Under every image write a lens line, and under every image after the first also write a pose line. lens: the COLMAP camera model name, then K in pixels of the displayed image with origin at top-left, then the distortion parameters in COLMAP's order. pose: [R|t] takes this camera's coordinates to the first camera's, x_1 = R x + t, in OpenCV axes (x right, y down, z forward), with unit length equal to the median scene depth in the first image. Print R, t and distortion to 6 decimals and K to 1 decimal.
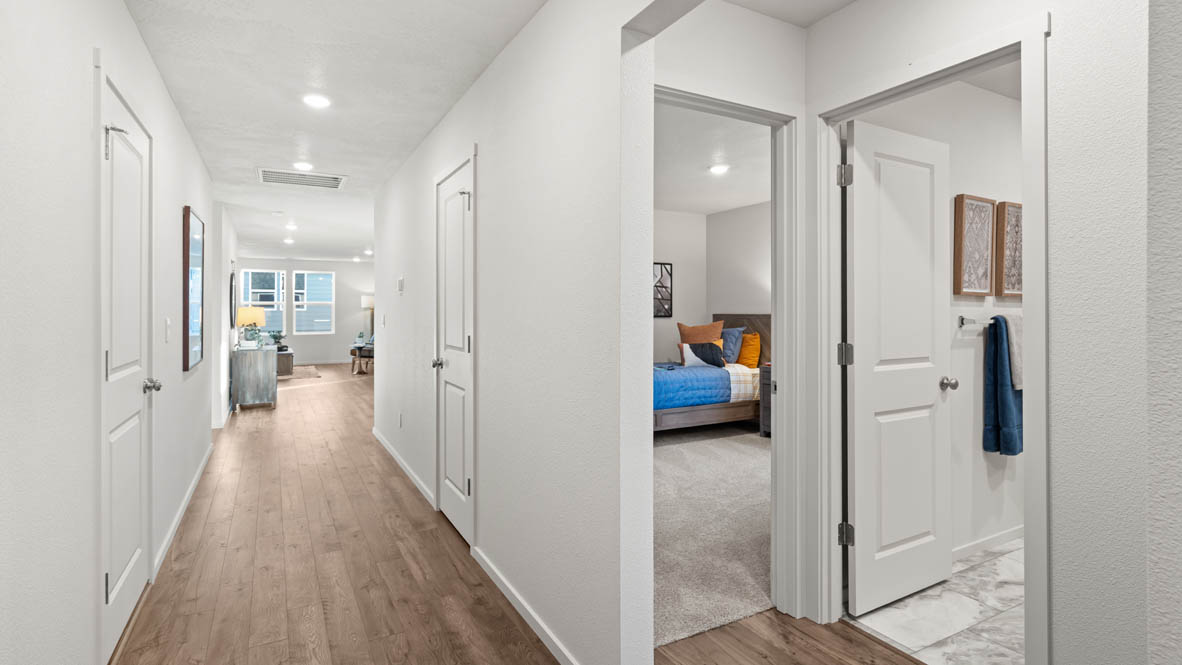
lens RADIAL K [[548.1, 0, 591.0], [0, 548.1, 332.5], [0, 0, 1]] dist [-0.001510, -0.000056]
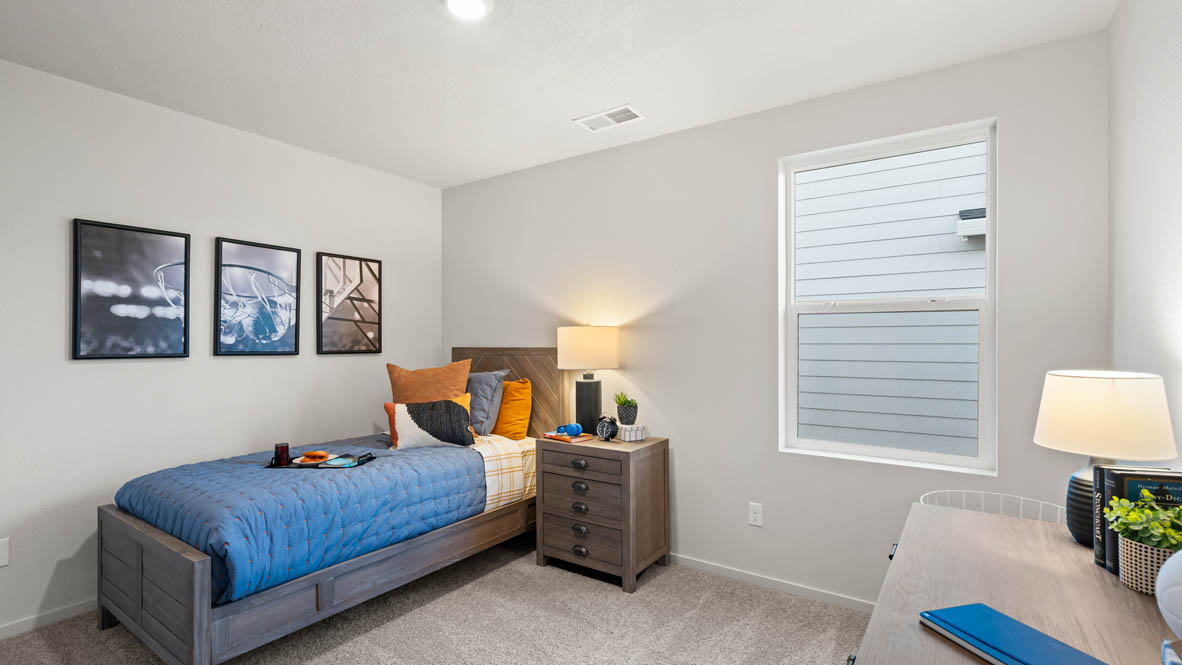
lens RADIAL K [[548.1, 0, 591.0], [0, 548.1, 332.5], [0, 0, 1]] dist [-0.001510, -0.000056]
pose [[0.894963, 0.009753, 0.446033, 0.100523], [0.017377, 0.998240, -0.056694, -0.014981], [-0.445801, 0.058490, 0.893219, 0.439716]]
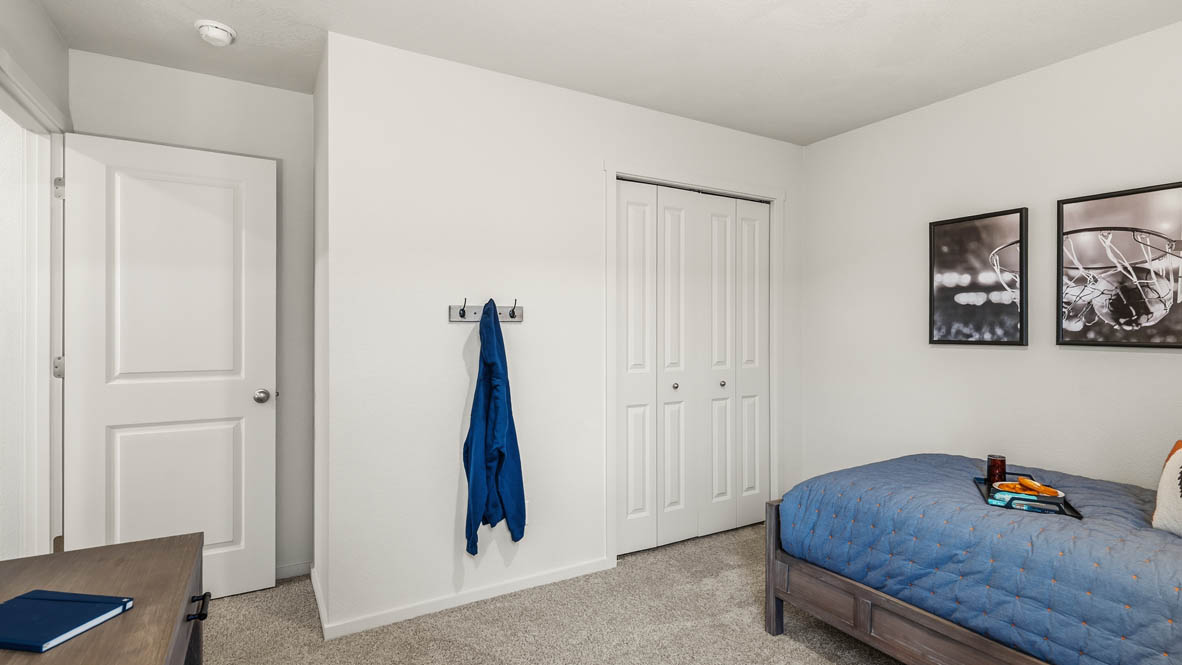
lens RADIAL K [[548.1, 0, 591.0], [0, 548.1, 332.5], [0, 0, 1]] dist [-0.001510, -0.000056]
pose [[0.040892, 0.004060, -0.999155, 0.425034], [-0.047865, 0.998852, 0.002100, -0.021979], [0.998016, 0.047739, 0.041040, 0.680731]]
